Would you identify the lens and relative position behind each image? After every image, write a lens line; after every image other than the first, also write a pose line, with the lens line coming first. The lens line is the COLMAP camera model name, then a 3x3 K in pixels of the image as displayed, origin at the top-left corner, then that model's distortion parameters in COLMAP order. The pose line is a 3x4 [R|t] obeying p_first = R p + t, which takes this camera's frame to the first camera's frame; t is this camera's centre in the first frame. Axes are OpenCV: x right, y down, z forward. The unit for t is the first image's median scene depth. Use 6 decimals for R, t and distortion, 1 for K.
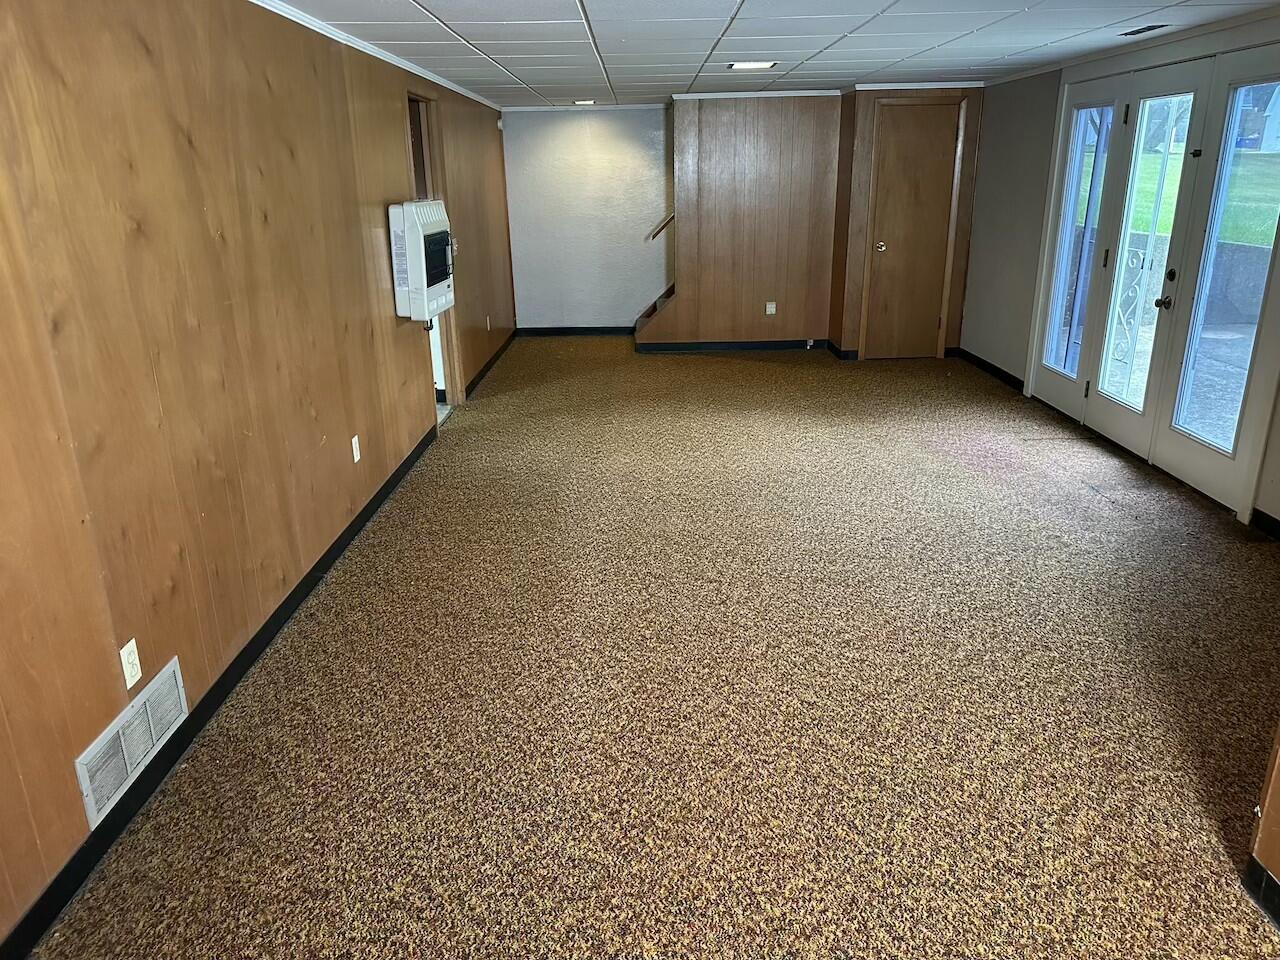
lens RADIAL K [[914.1, 0, 639.1], [0, 914.1, 478.7], [0, 0, 1]] dist [0.000211, -0.001156]
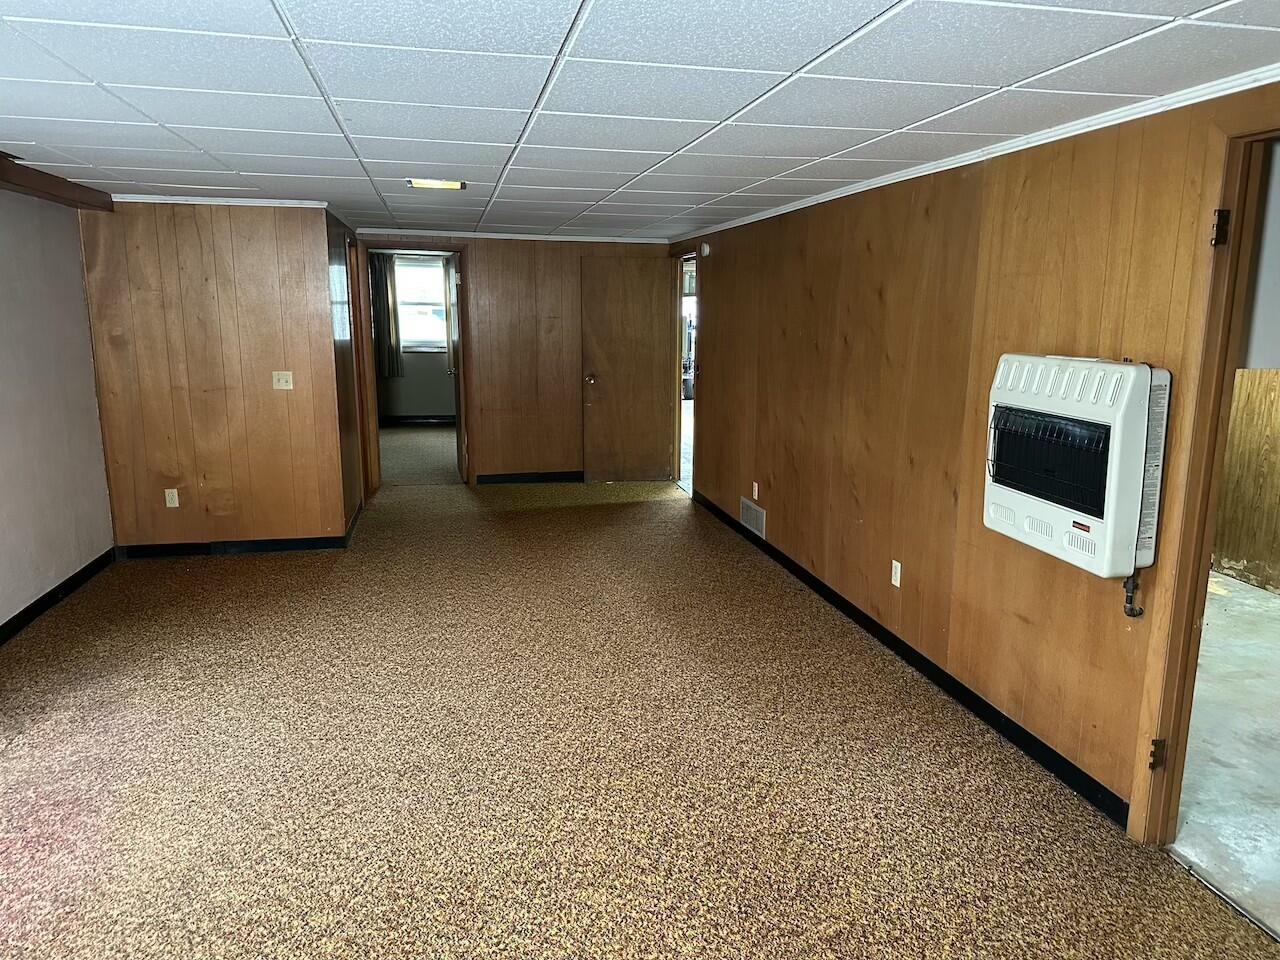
lens RADIAL K [[914.1, 0, 640.4], [0, 914.1, 480.6], [0, 0, 1]] dist [0.000211, -0.001156]
pose [[-0.978361, 0.053327, -0.199913, 0.165398], [-0.051871, 0.872141, 0.486497, -0.611986], [0.200296, 0.486339, -0.850503, 1.814511]]
